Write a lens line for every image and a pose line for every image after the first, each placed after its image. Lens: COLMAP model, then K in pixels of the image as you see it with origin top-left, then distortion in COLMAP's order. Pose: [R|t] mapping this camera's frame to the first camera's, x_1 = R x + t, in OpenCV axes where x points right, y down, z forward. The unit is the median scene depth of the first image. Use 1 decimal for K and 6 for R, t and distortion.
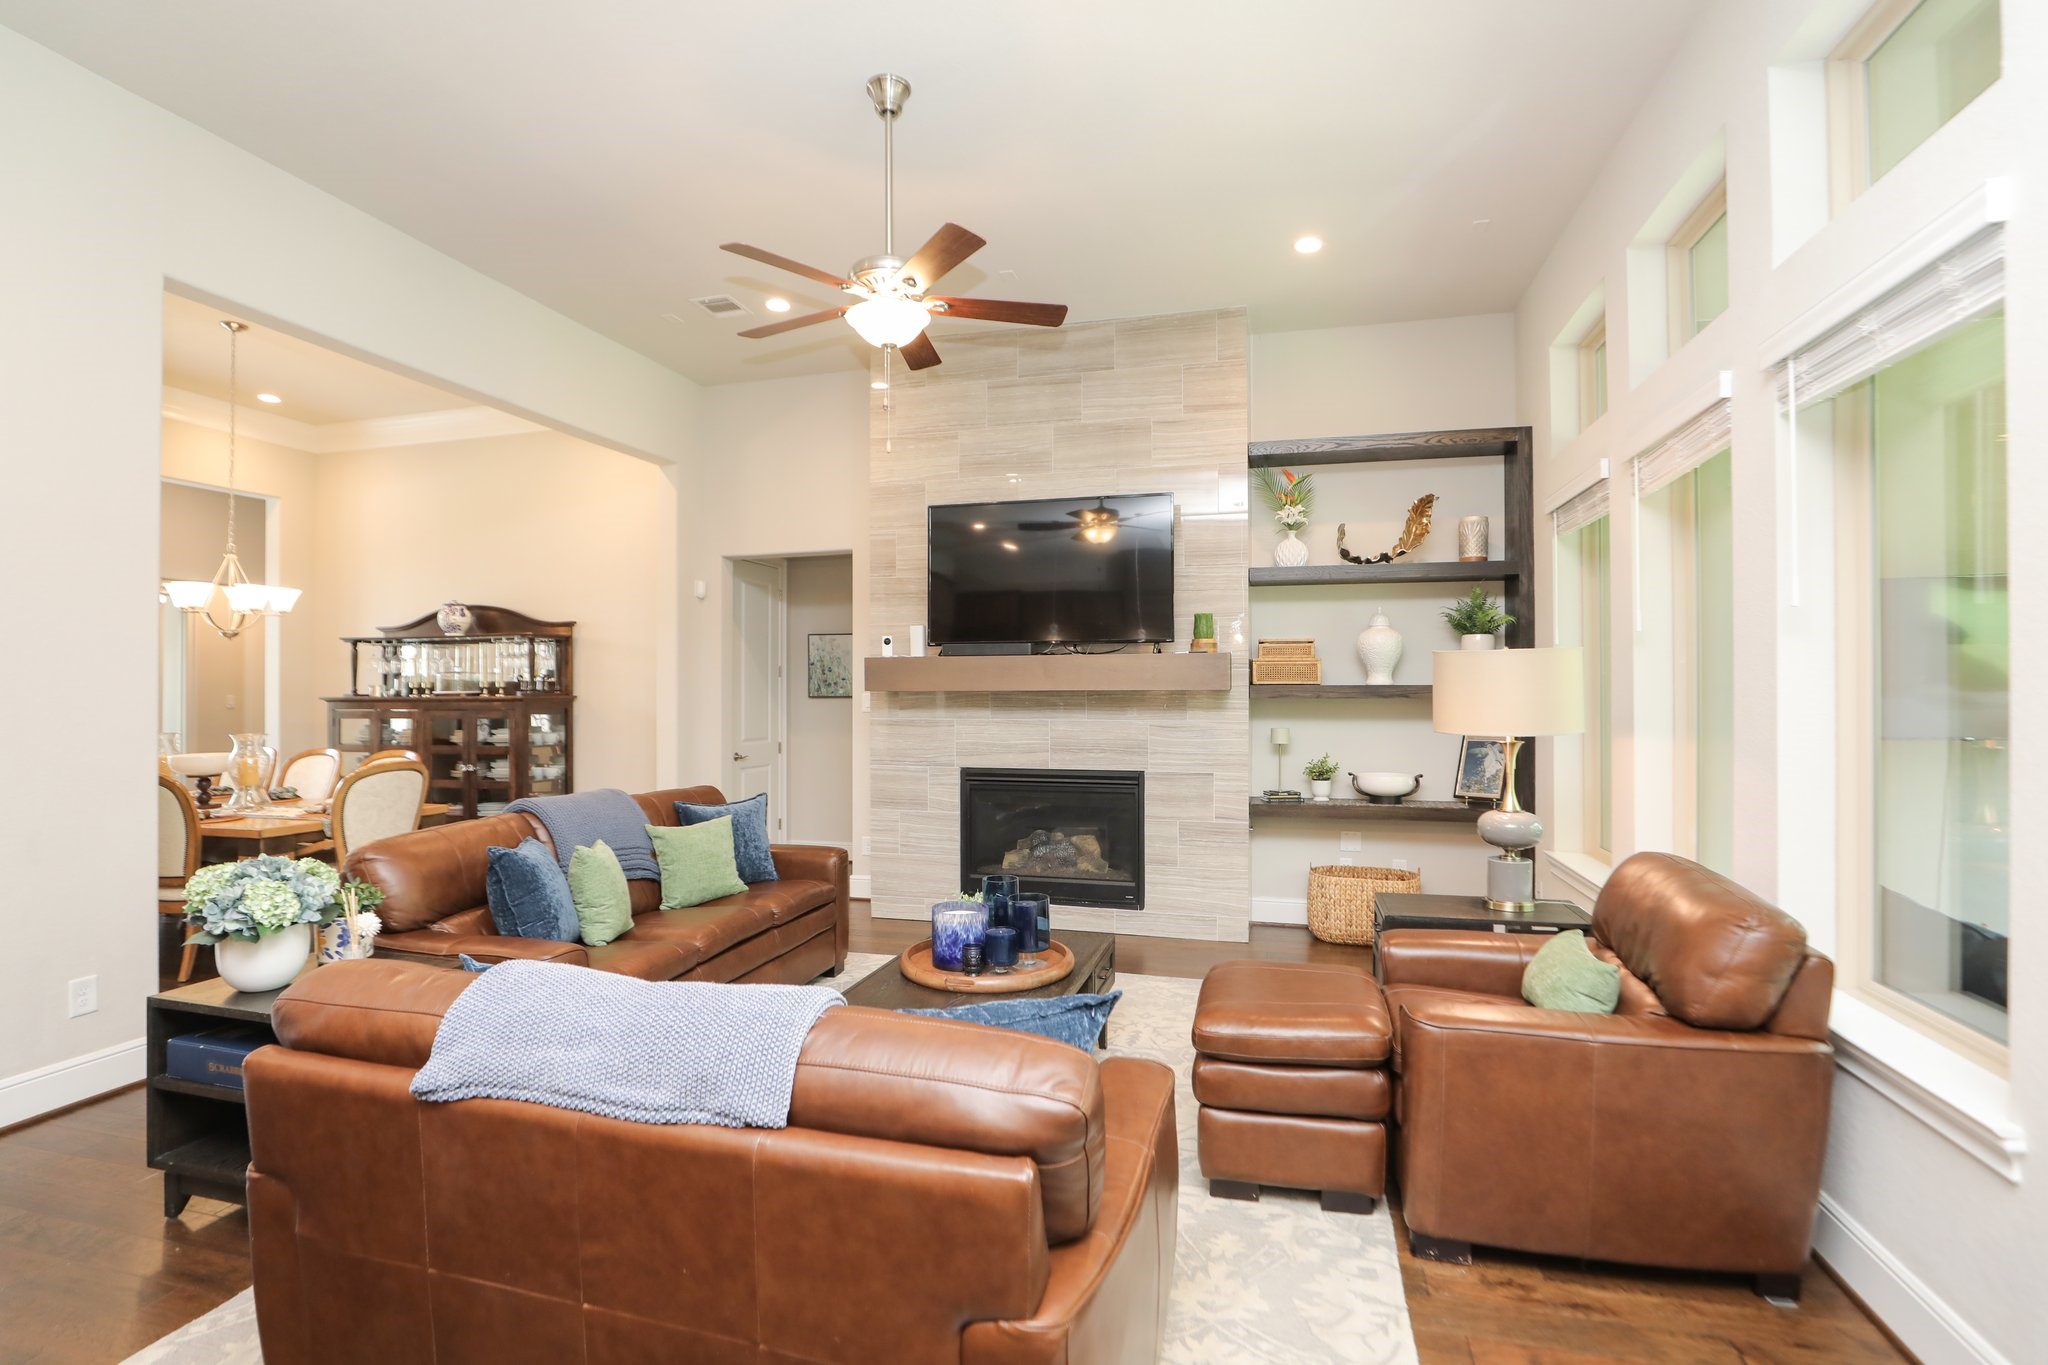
lens RADIAL K [[974.2, 0, 1025.2], [0, 974.2, 685.9], [0, 0, 1]] dist [-0.014732, 0.001439]
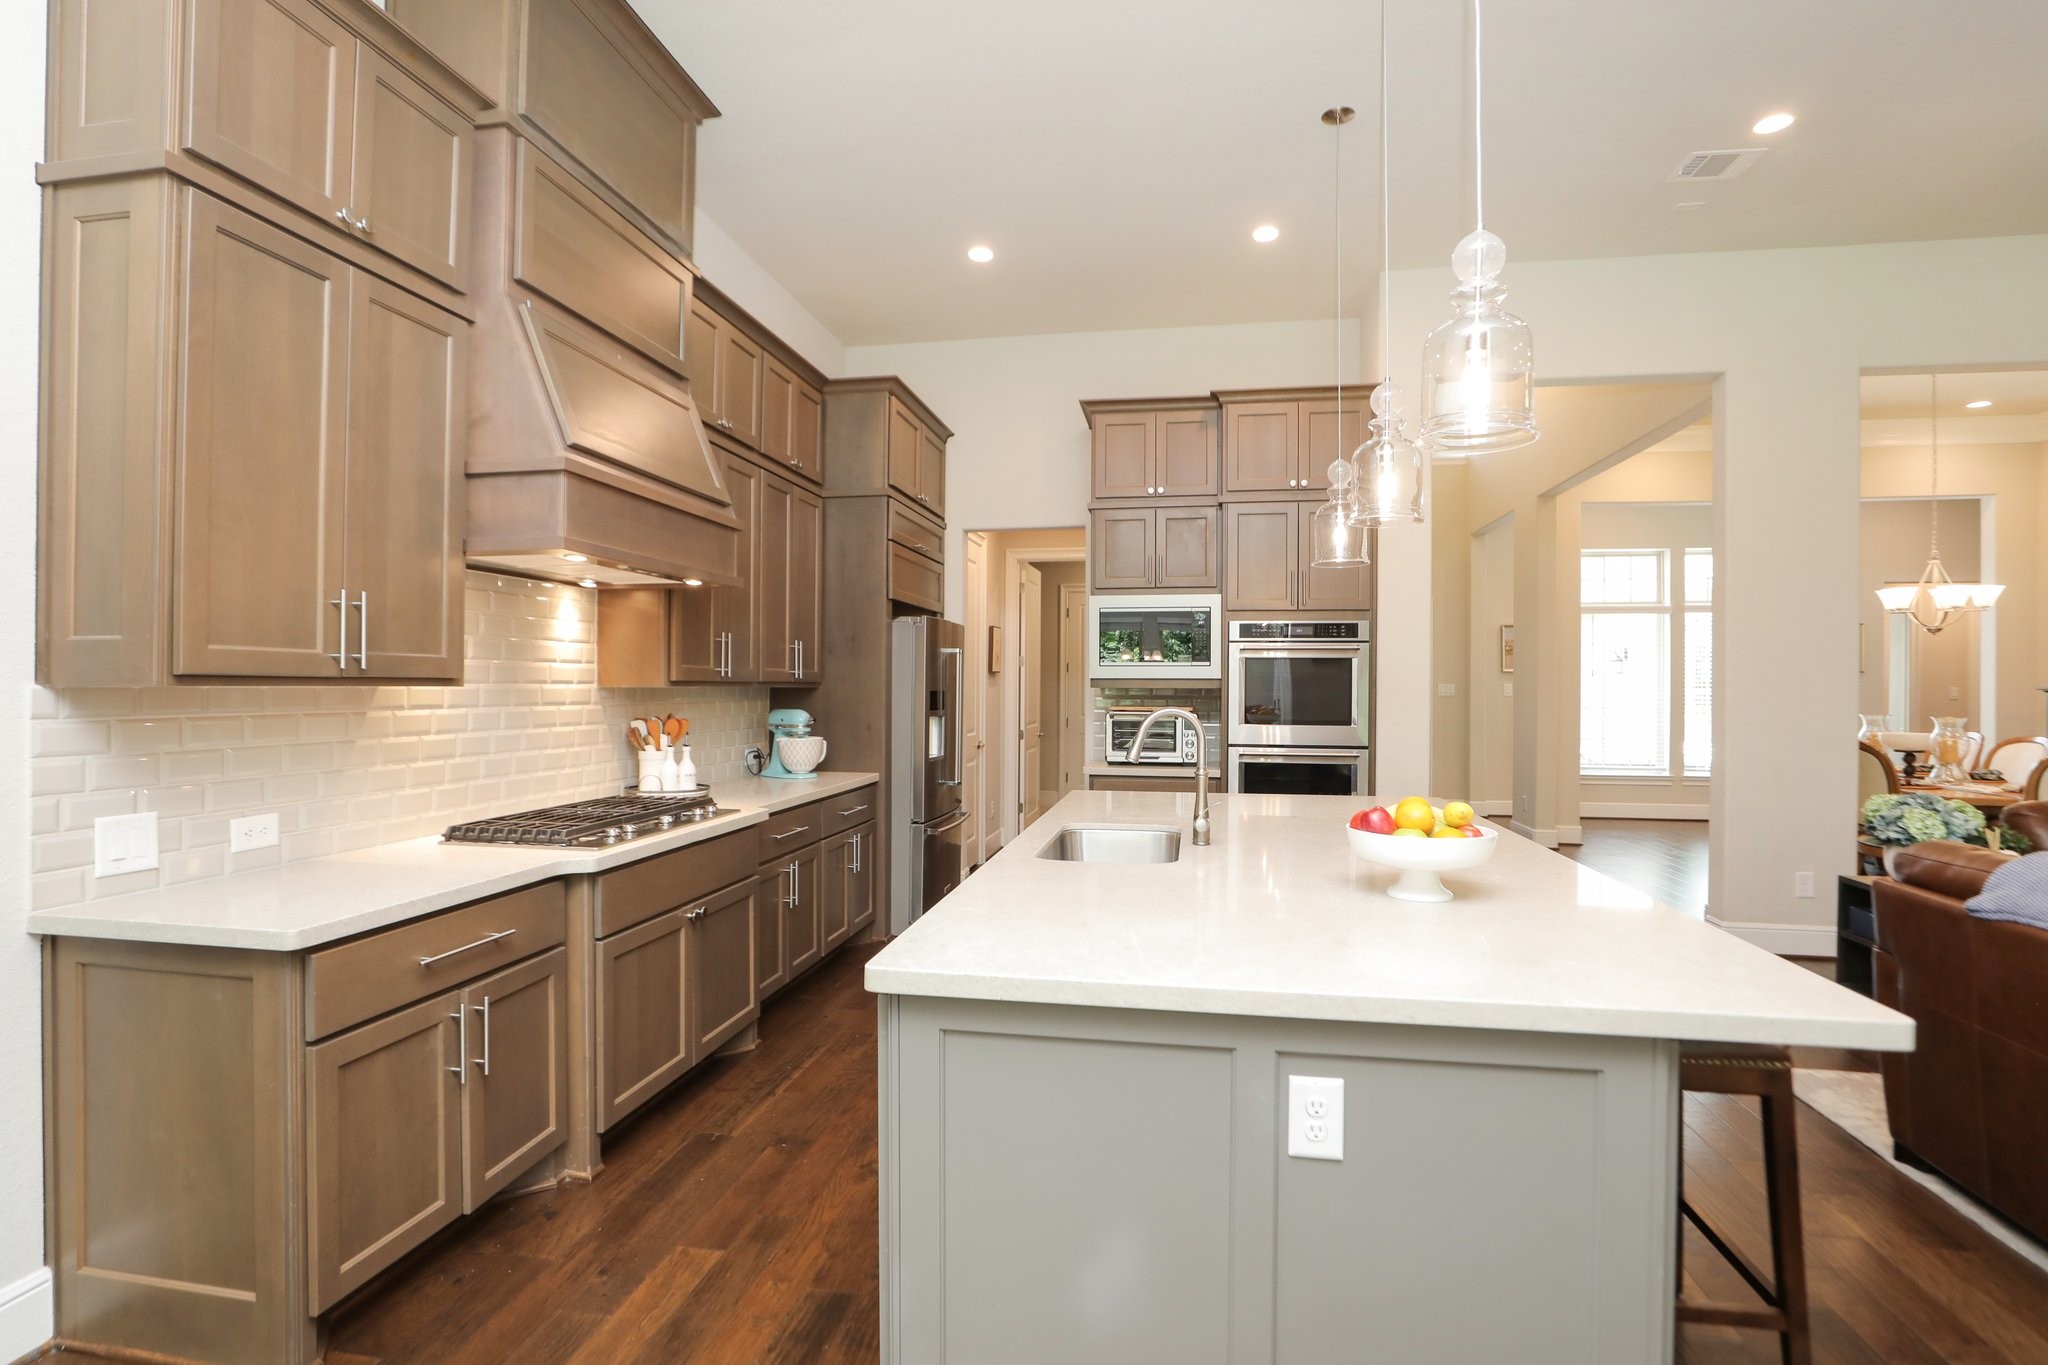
lens RADIAL K [[974.2, 0, 1025.2], [0, 974.2, 685.9], [0, 0, 1]] dist [-0.014732, 0.001439]
pose [[0.098918, 0.002774, -0.995092, 0.443872], [0.000120, 0.999996, 0.002800, 0.021577], [0.995096, -0.000396, 0.098917, -0.398738]]
